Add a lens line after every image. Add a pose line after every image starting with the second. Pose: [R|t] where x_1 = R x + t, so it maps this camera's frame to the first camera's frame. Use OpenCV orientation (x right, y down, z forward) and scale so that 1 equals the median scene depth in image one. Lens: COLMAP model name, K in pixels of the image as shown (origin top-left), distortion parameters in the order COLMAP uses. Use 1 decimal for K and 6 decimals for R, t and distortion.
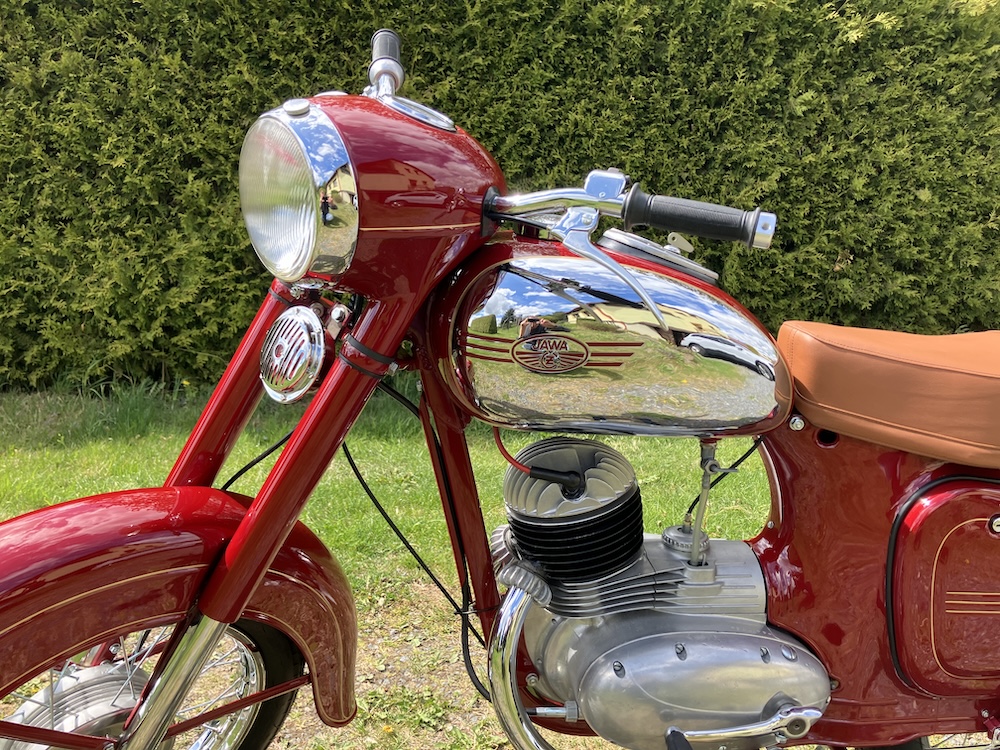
lens RADIAL K [[834.9, 0, 500.1], [0, 834.9, 384.1], [0, 0, 1]] dist [0.018712, -0.010319]
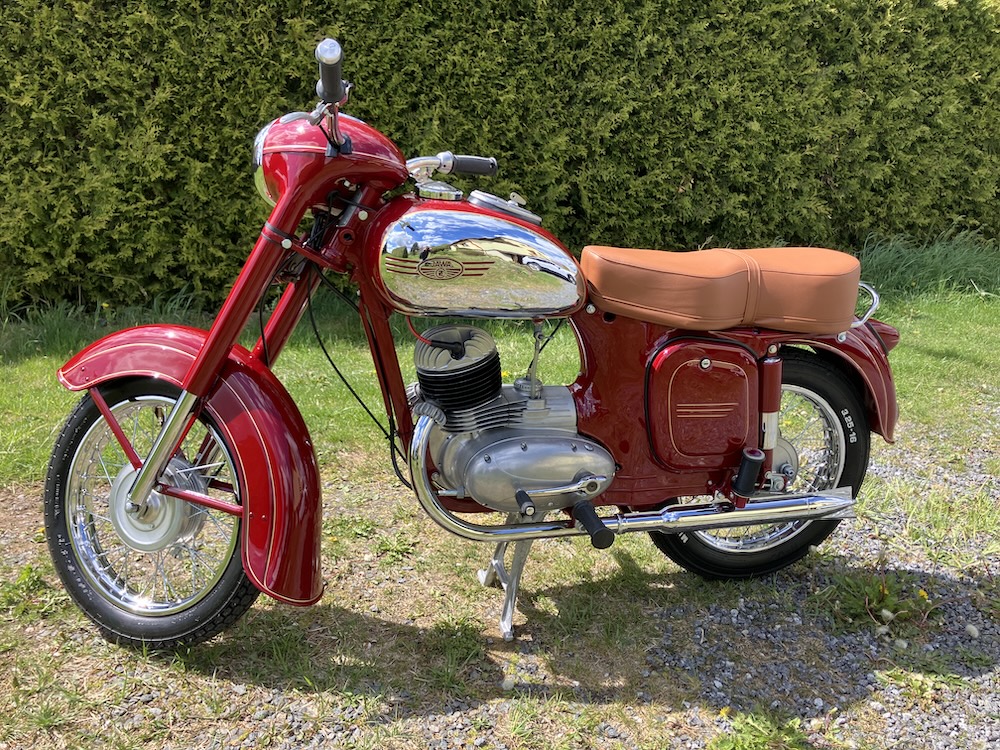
lens RADIAL K [[834.9, 0, 495.9], [0, 834.9, 367.1], [0, 0, 1]] dist [0.018712, -0.010319]
pose [[0.991409, -0.037855, 0.125201, -0.010102], [0.028041, 0.996461, 0.079240, 0.006664], [-0.127757, -0.075049, 0.988962, -0.152420]]
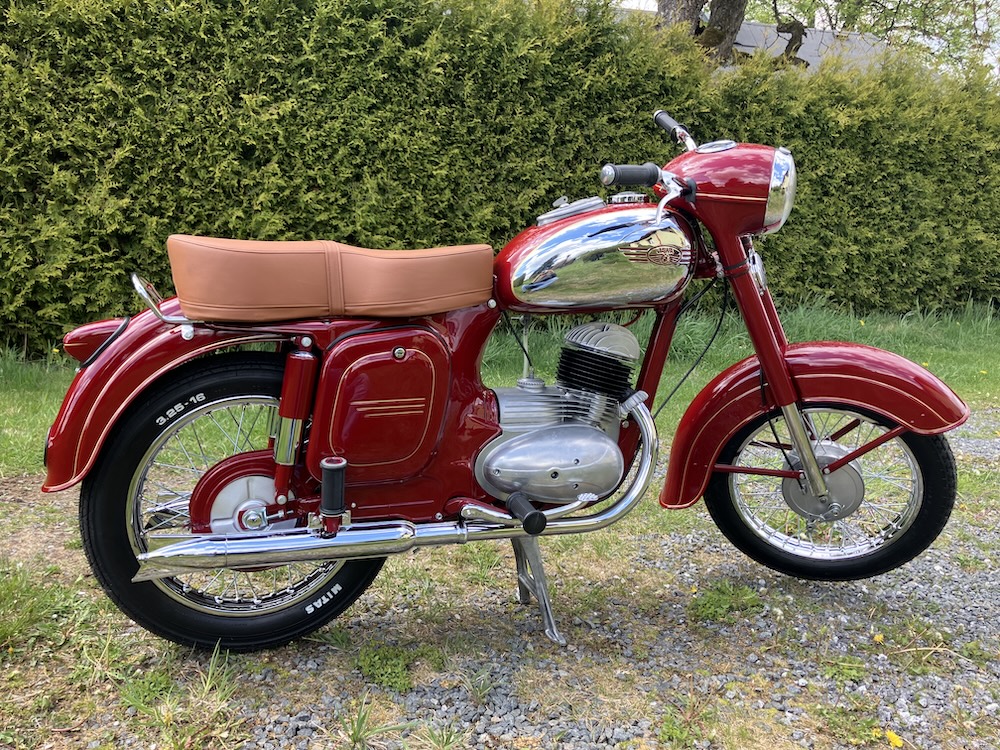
lens RADIAL K [[834.9, 0, 507.4], [0, 834.9, 363.0], [0, 0, 1]] dist [0.018712, -0.010319]
pose [[0.960021, -0.021957, 0.279066, -0.110369], [0.033815, 0.998715, -0.037751, 0.079650], [-0.277878, 0.045678, 0.959530, -0.251729]]
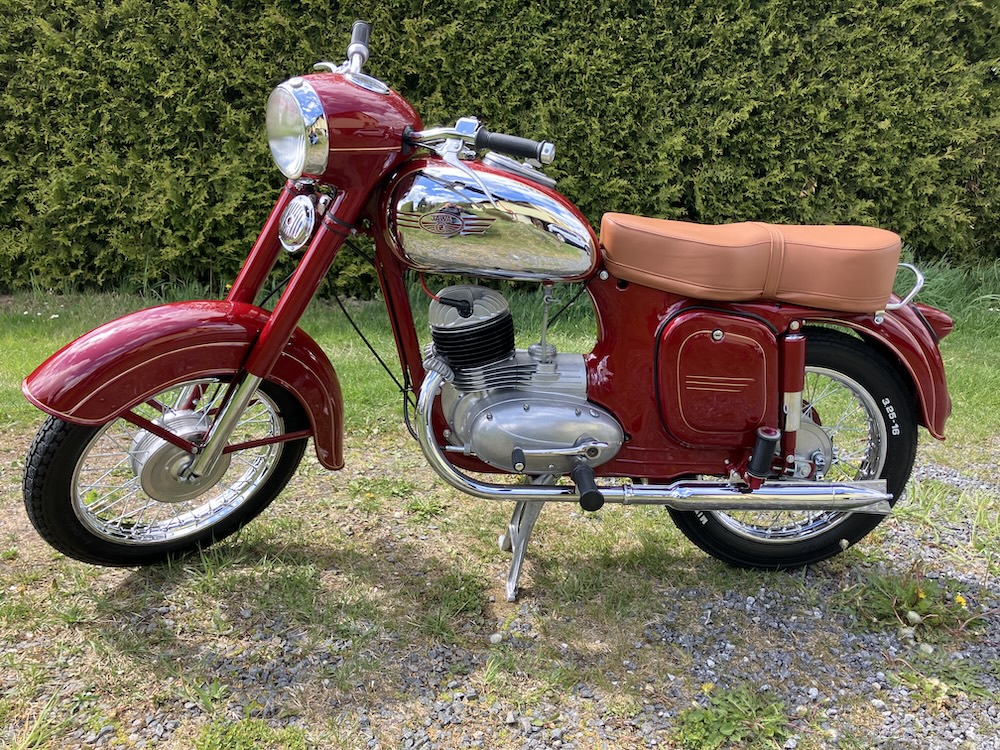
lens RADIAL K [[834.9, 0, 500.4], [0, 834.9, 375.3], [0, 0, 1]] dist [0.018712, -0.010319]
pose [[0.998892, 0.021022, -0.042096, 0.056906], [-0.017985, 0.997296, 0.071257, 0.033215], [0.043480, -0.070421, 0.996569, -0.165651]]
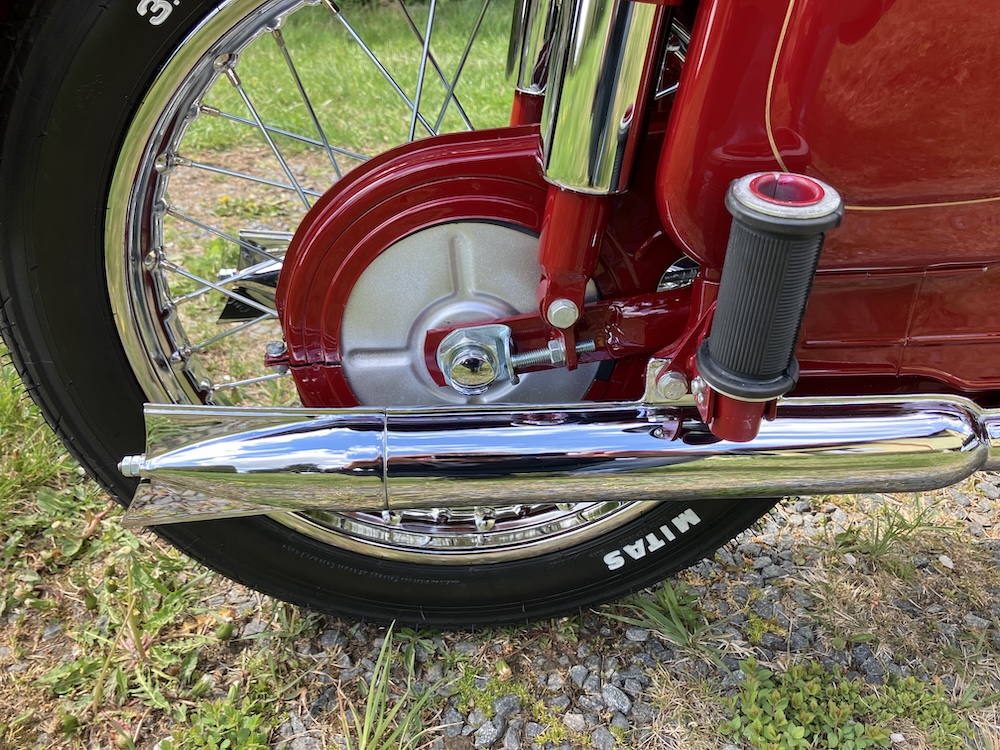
lens RADIAL K [[834.9, 0, 508.0], [0, 834.9, 365.2], [0, 0, 1]] dist [0.018712, -0.010319]
pose [[0.999835, -0.016841, 0.006862, -0.112051], [0.013714, 0.946083, 0.323634, 0.094512], [-0.011942, -0.323487, 0.946157, 0.031930]]
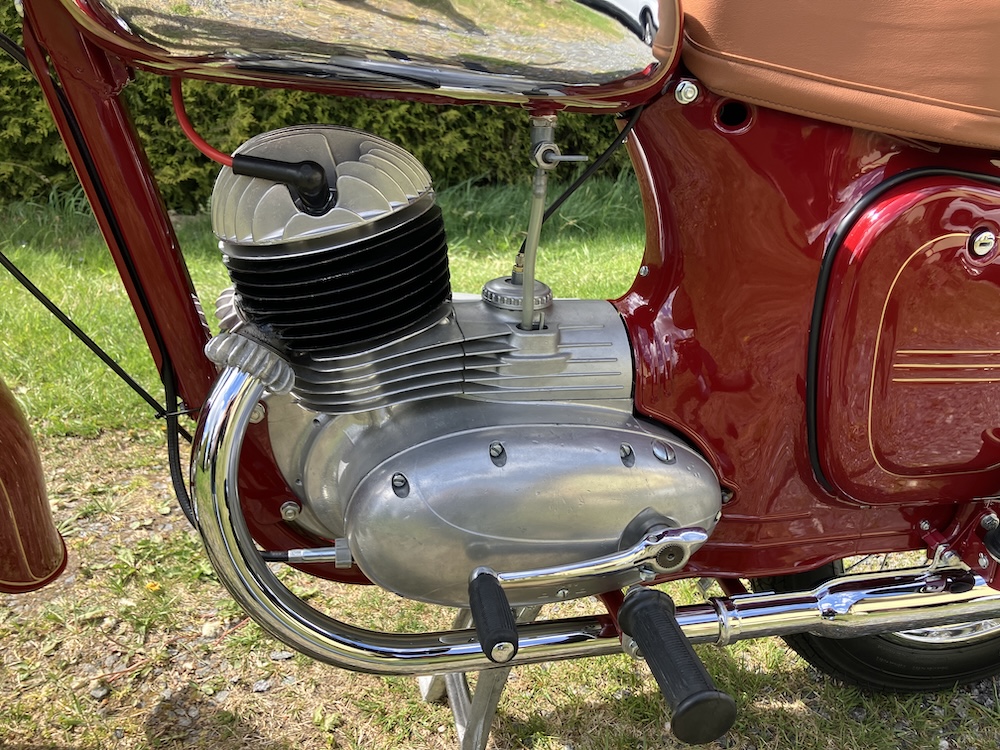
lens RADIAL K [[834.9, 0, 505.4], [0, 834.9, 386.1], [0, 0, 1]] dist [0.018712, -0.010319]
pose [[0.993170, -0.029824, 0.112800, 0.037142], [0.009239, 0.983846, 0.178779, 0.037934], [-0.116309, -0.176515, 0.977402, 0.095133]]
